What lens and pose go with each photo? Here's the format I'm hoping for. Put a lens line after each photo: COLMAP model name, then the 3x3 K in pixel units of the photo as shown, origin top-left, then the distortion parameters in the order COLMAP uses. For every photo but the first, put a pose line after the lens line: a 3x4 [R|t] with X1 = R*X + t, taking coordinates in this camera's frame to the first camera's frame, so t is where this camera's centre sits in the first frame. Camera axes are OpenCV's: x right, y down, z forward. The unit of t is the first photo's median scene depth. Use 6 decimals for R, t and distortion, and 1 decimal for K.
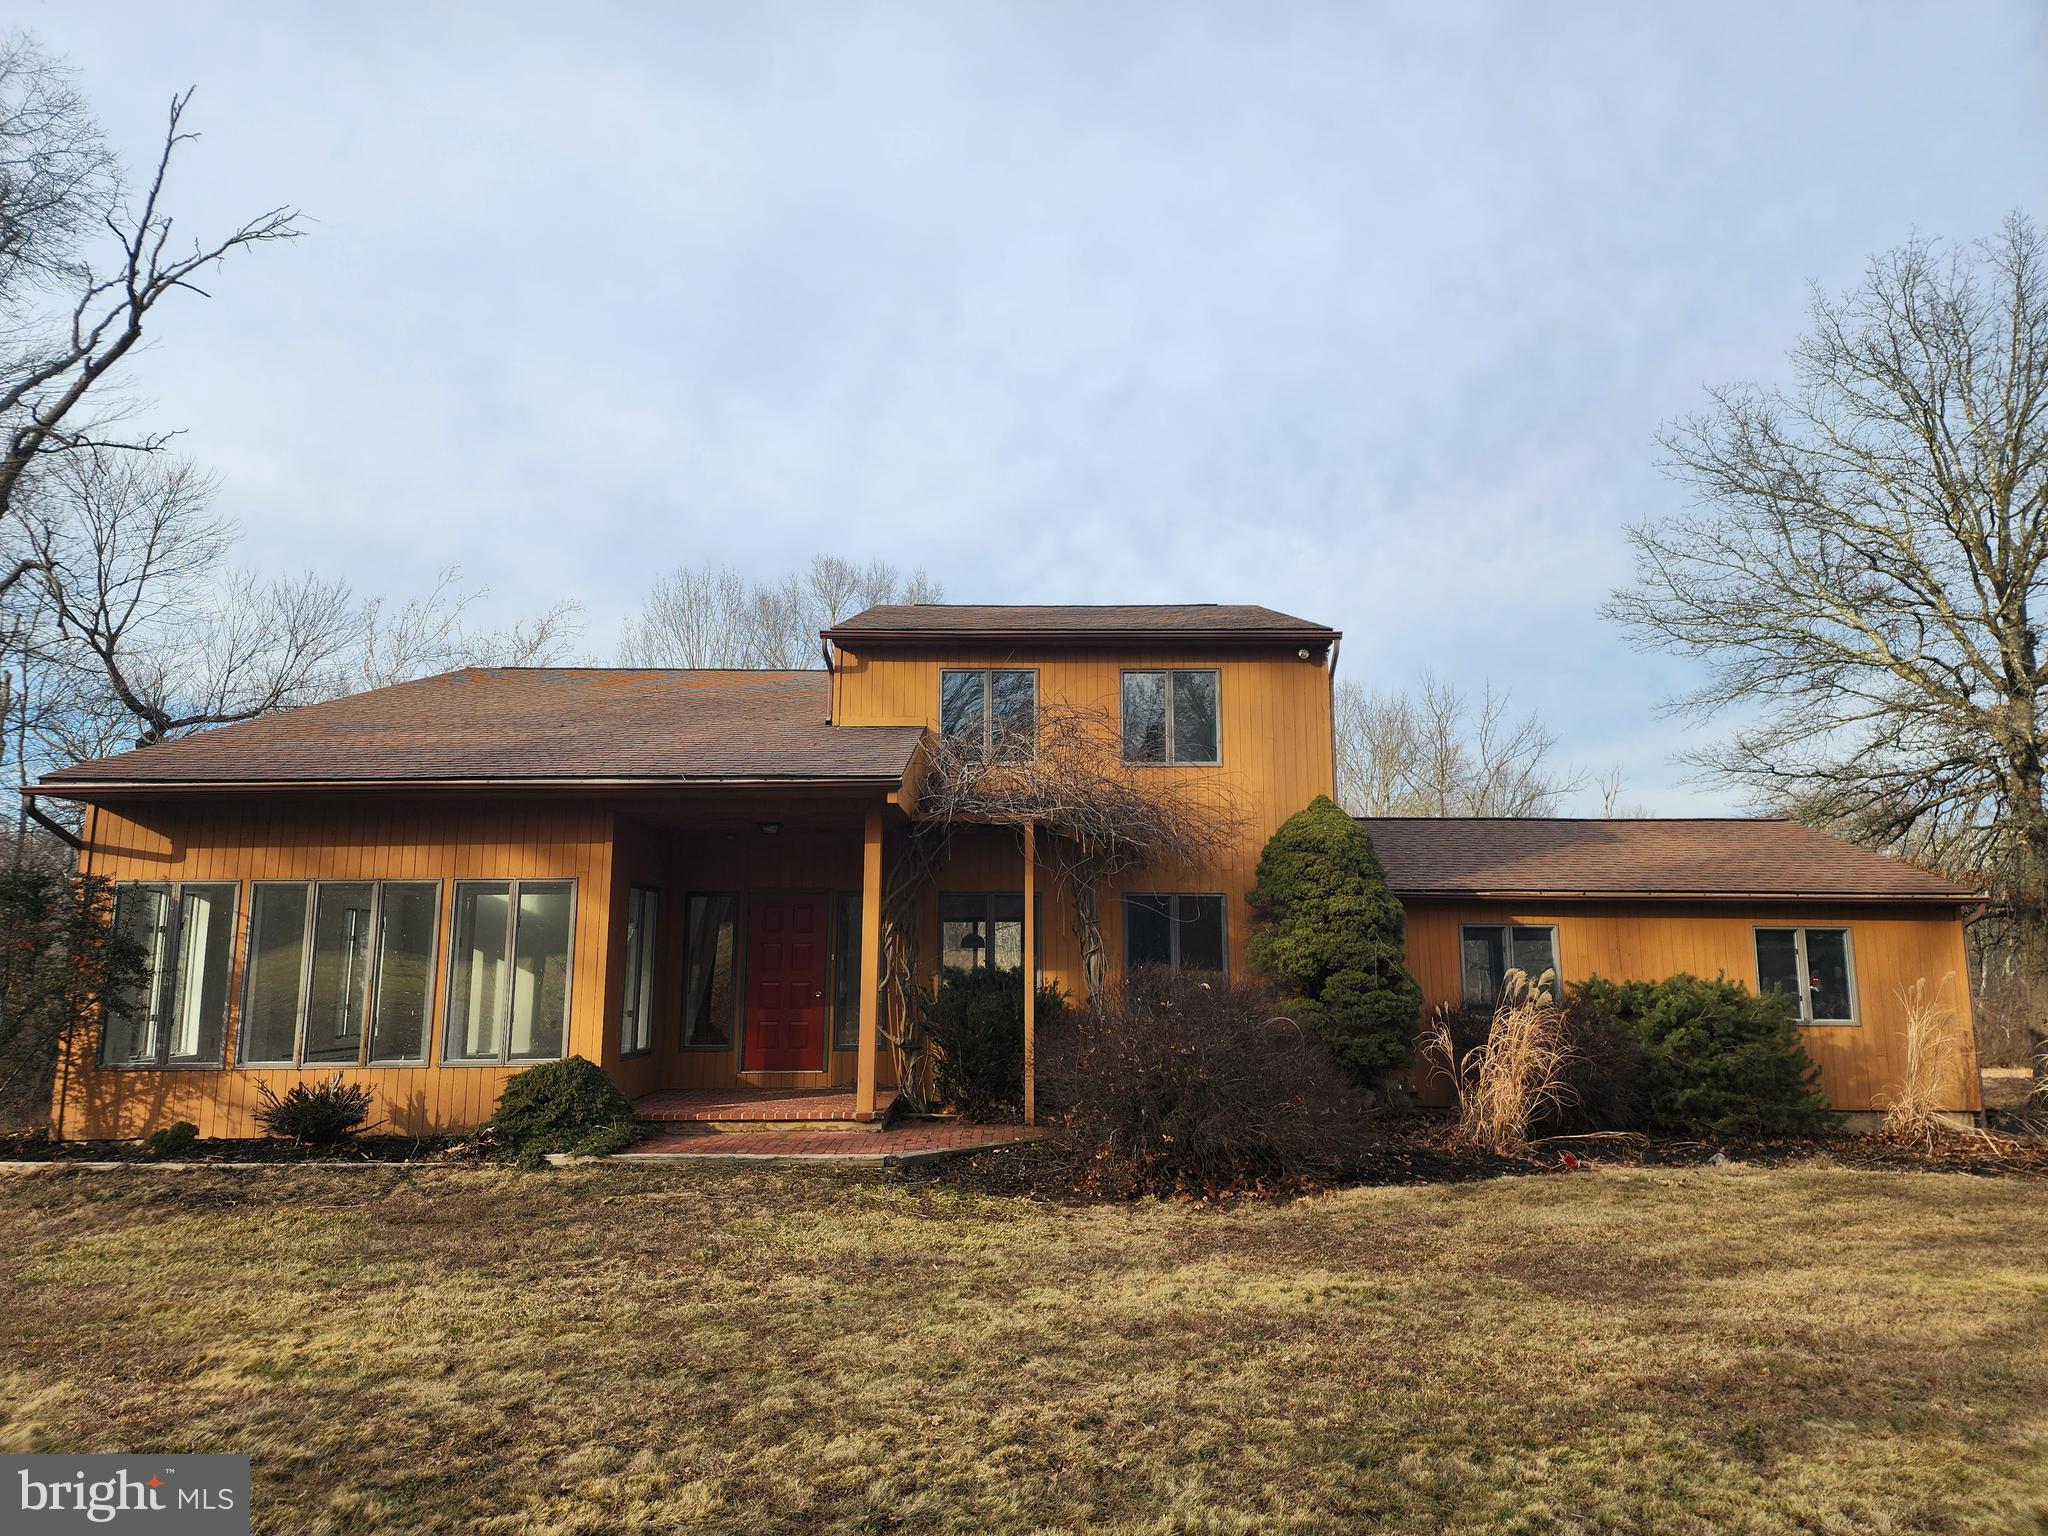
lens RADIAL K [[1361.4, 0, 1024.0], [0, 1361.4, 768.0], [0, 0, 1]] dist [0.086423, -0.072904]
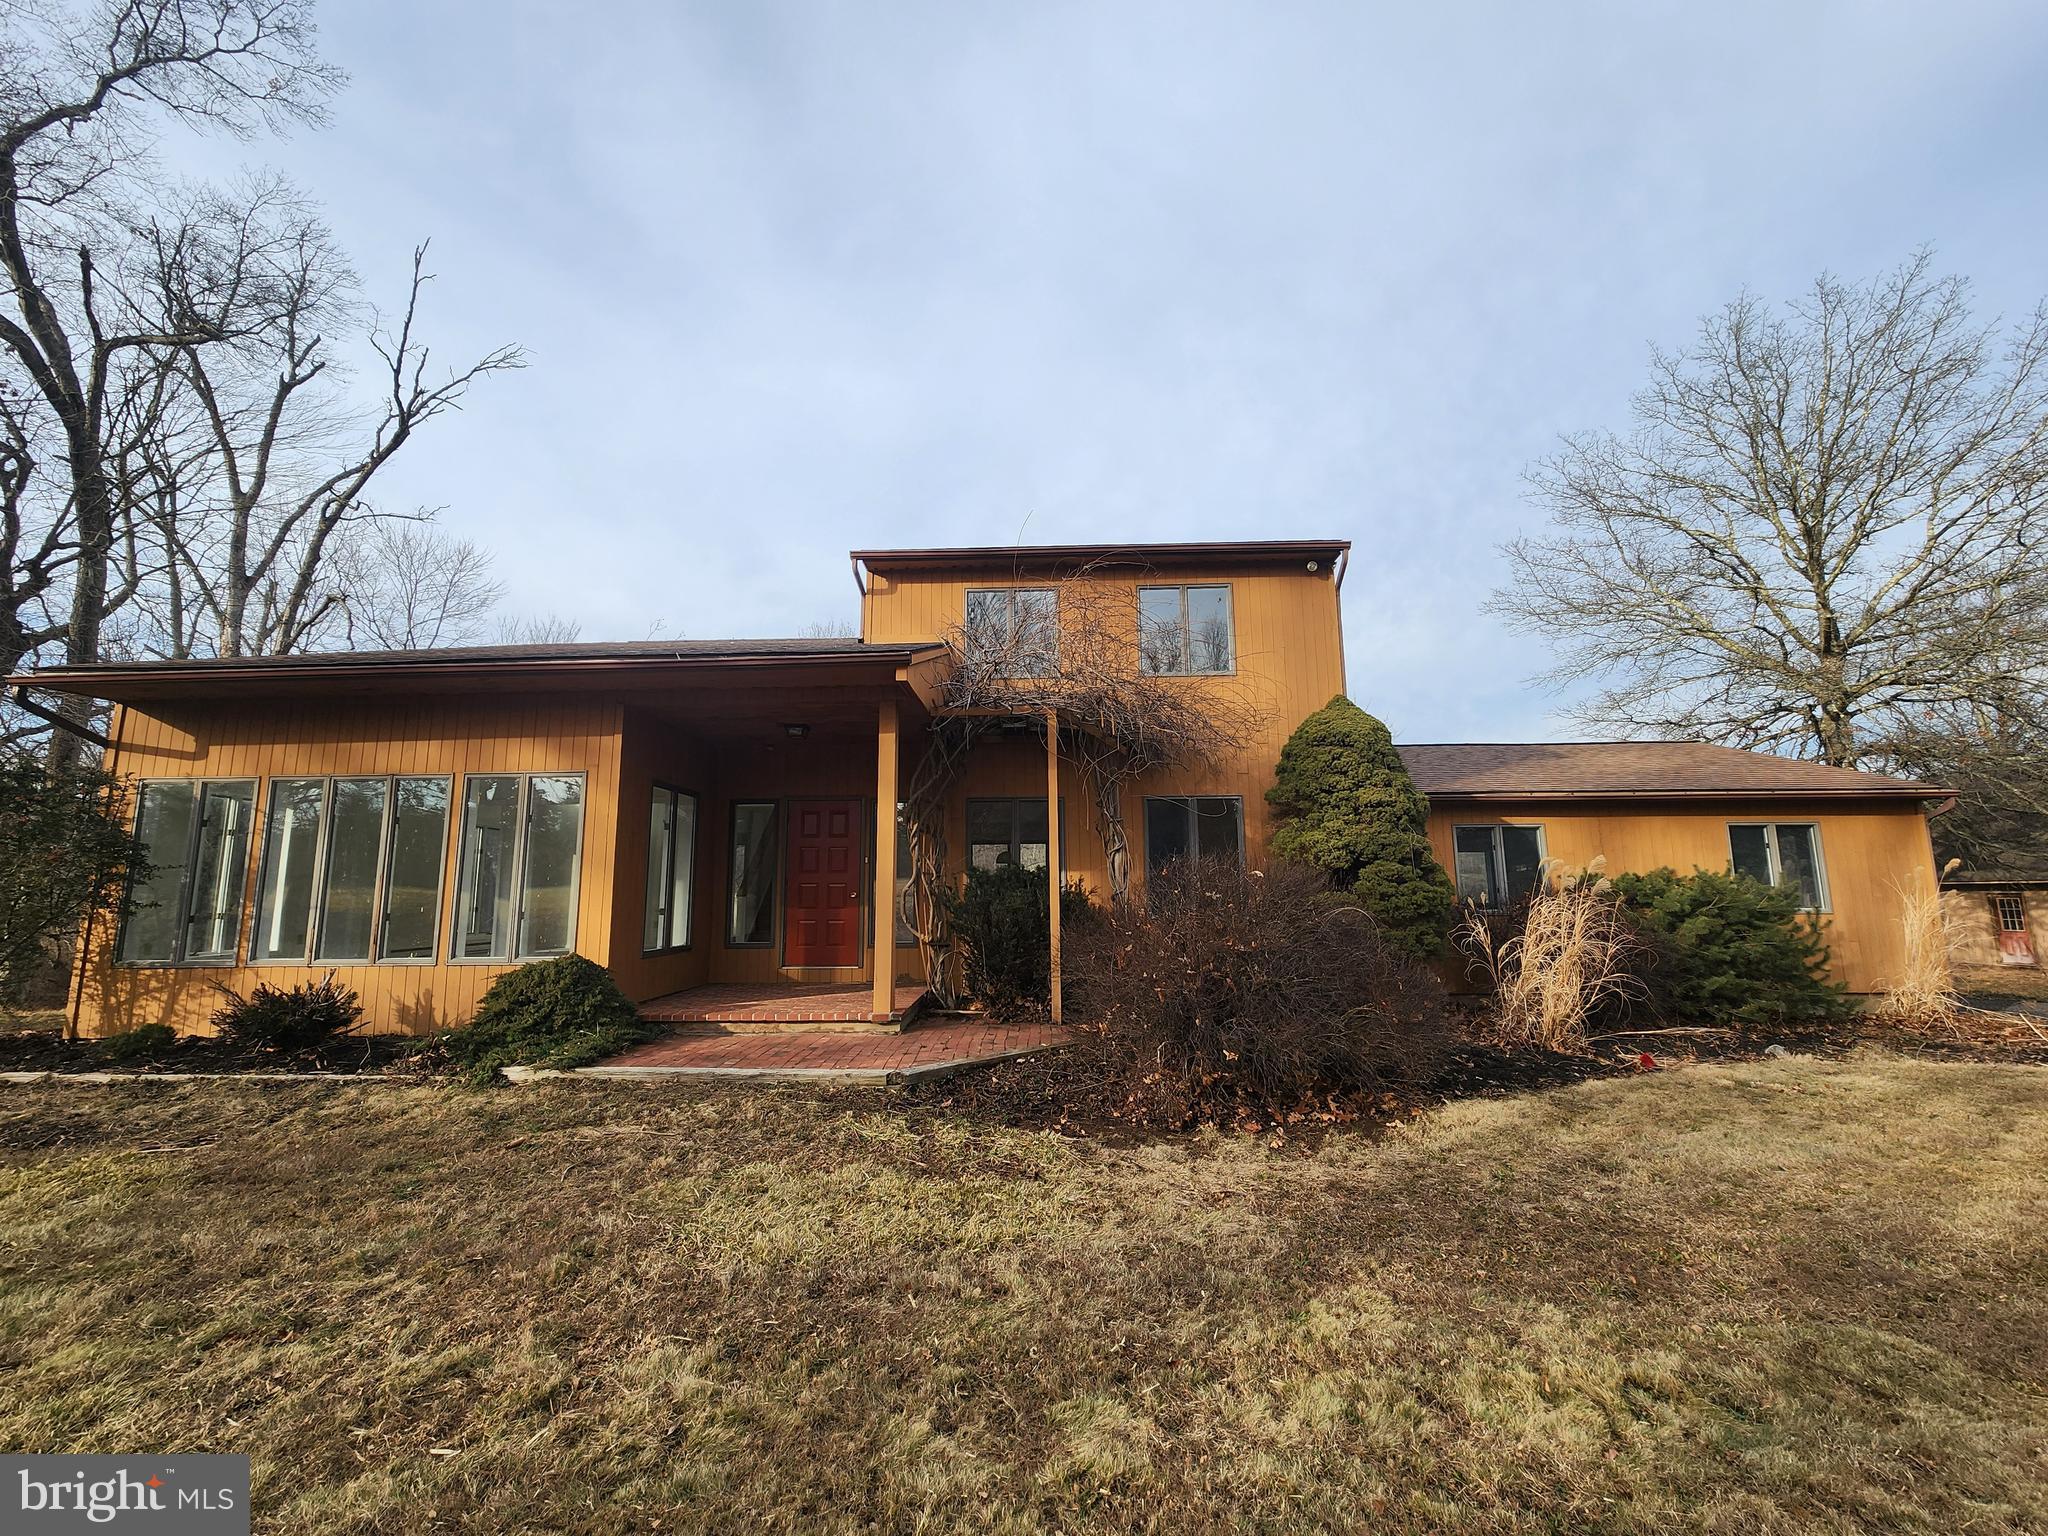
lens RADIAL K [[843.6, 0, 1014.8], [0, 843.6, 773.4], [0, 0, 1]] dist [0.001141, 0.000263]
pose [[0.999146, -0.014330, -0.038746, -0.000136], [0.014483, 0.999888, 0.003656, 0.081591], [0.038689, -0.004214, 0.999242, 0.404779]]
